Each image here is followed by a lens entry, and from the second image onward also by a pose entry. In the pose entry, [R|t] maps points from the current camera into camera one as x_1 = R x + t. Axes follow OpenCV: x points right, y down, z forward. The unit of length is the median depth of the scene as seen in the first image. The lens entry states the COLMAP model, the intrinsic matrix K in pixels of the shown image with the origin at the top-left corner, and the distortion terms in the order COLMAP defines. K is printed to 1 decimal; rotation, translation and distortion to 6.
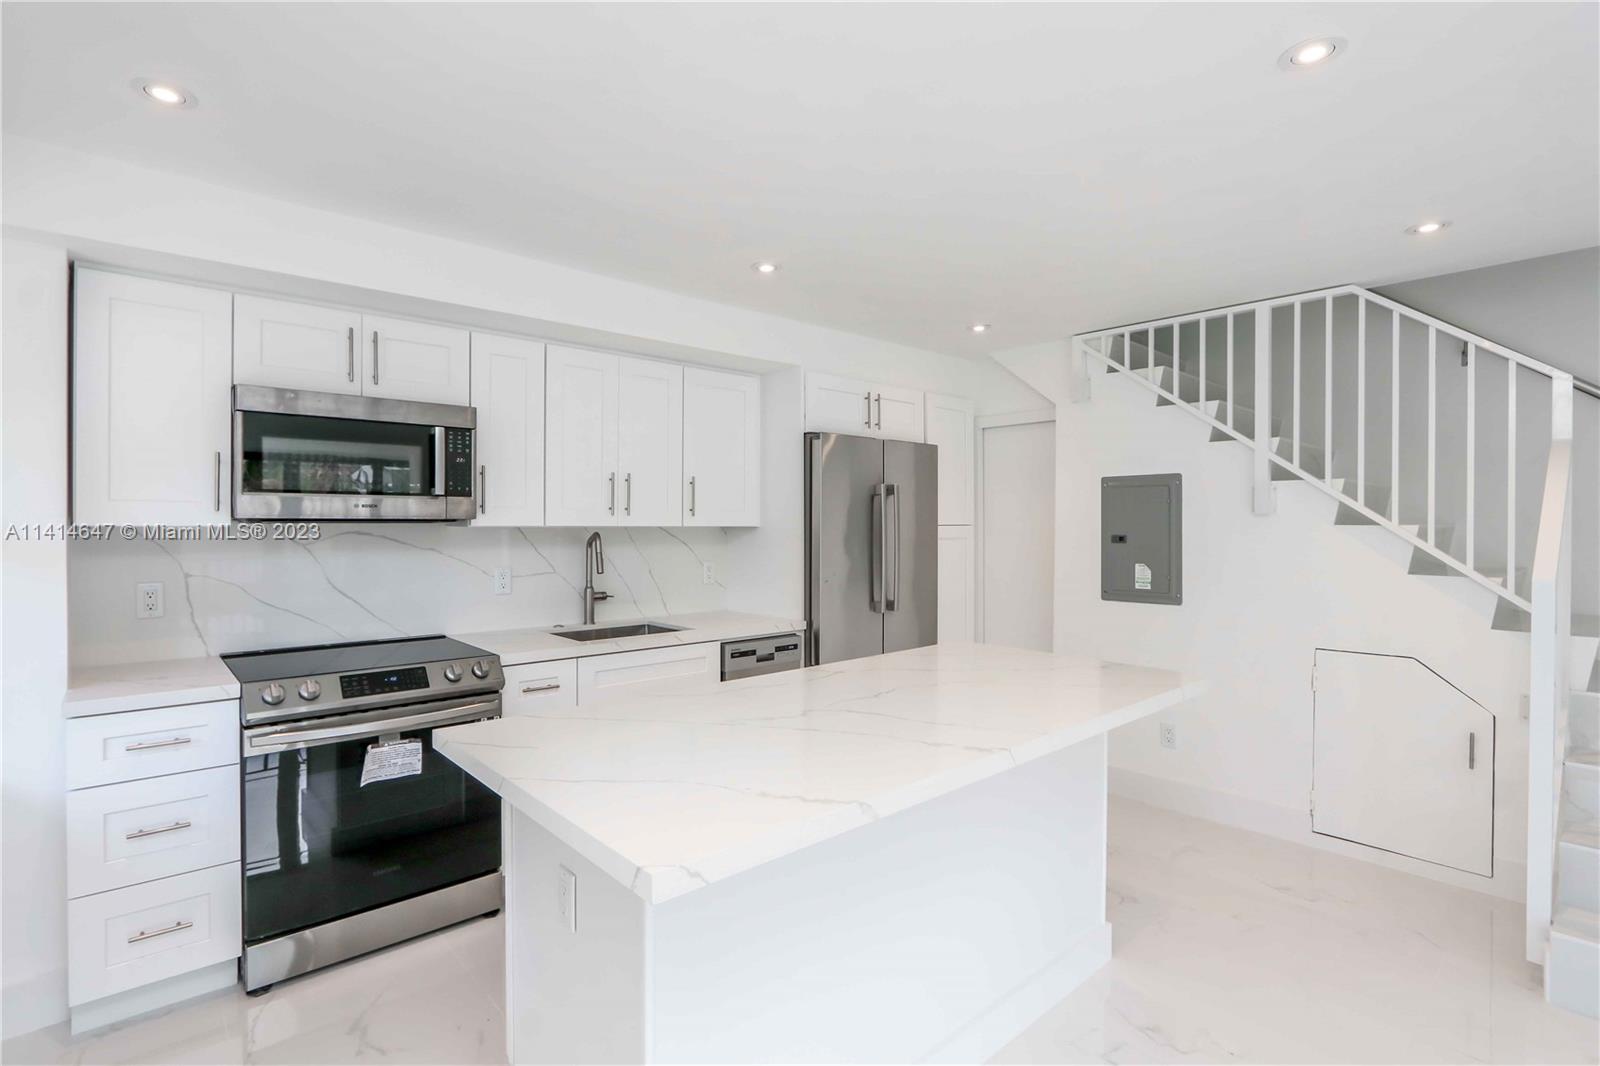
lens RADIAL K [[754.1, 0, 779.4], [0, 754.1, 528.0], [0, 0, 1]] dist [-0.010107, 0.000296]
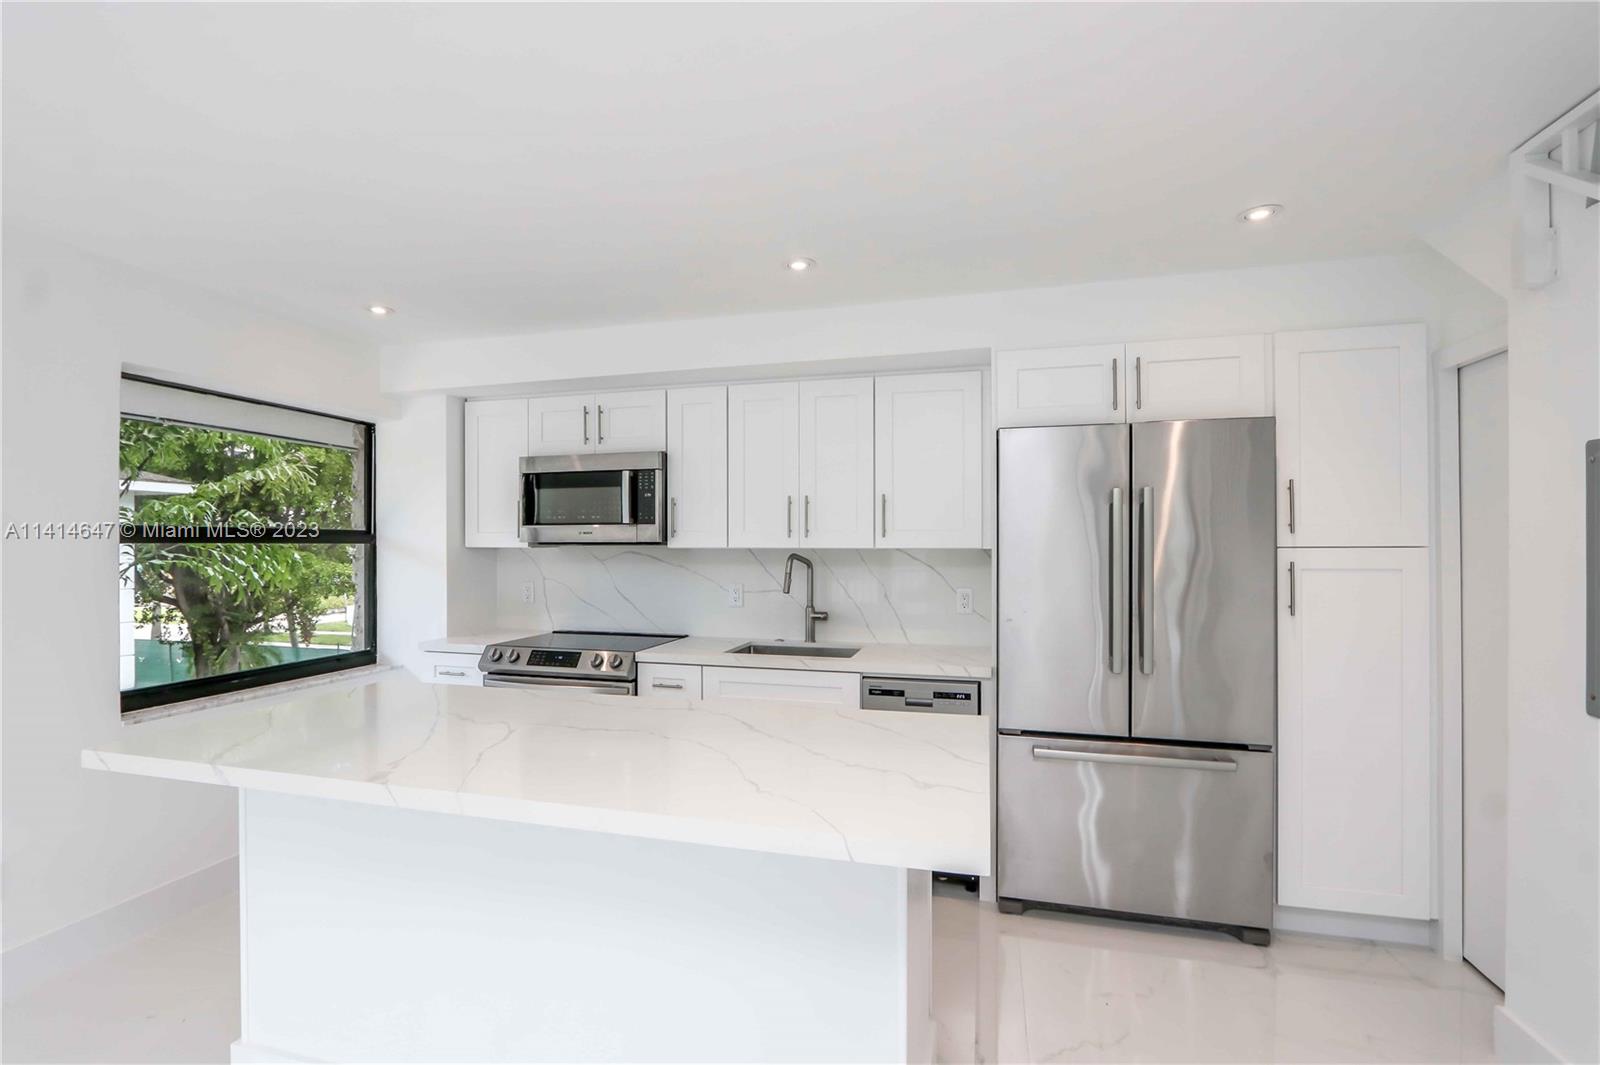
lens RADIAL K [[754.1, 0, 786.9], [0, 754.1, 545.9], [0, 0, 1]] dist [-0.010107, 0.000296]
pose [[0.552153, 0.000422, -0.833743, 0.631224], [-0.004084, 0.999989, -0.002198, -0.002814], [0.833733, 0.004619, 0.552149, 0.419425]]
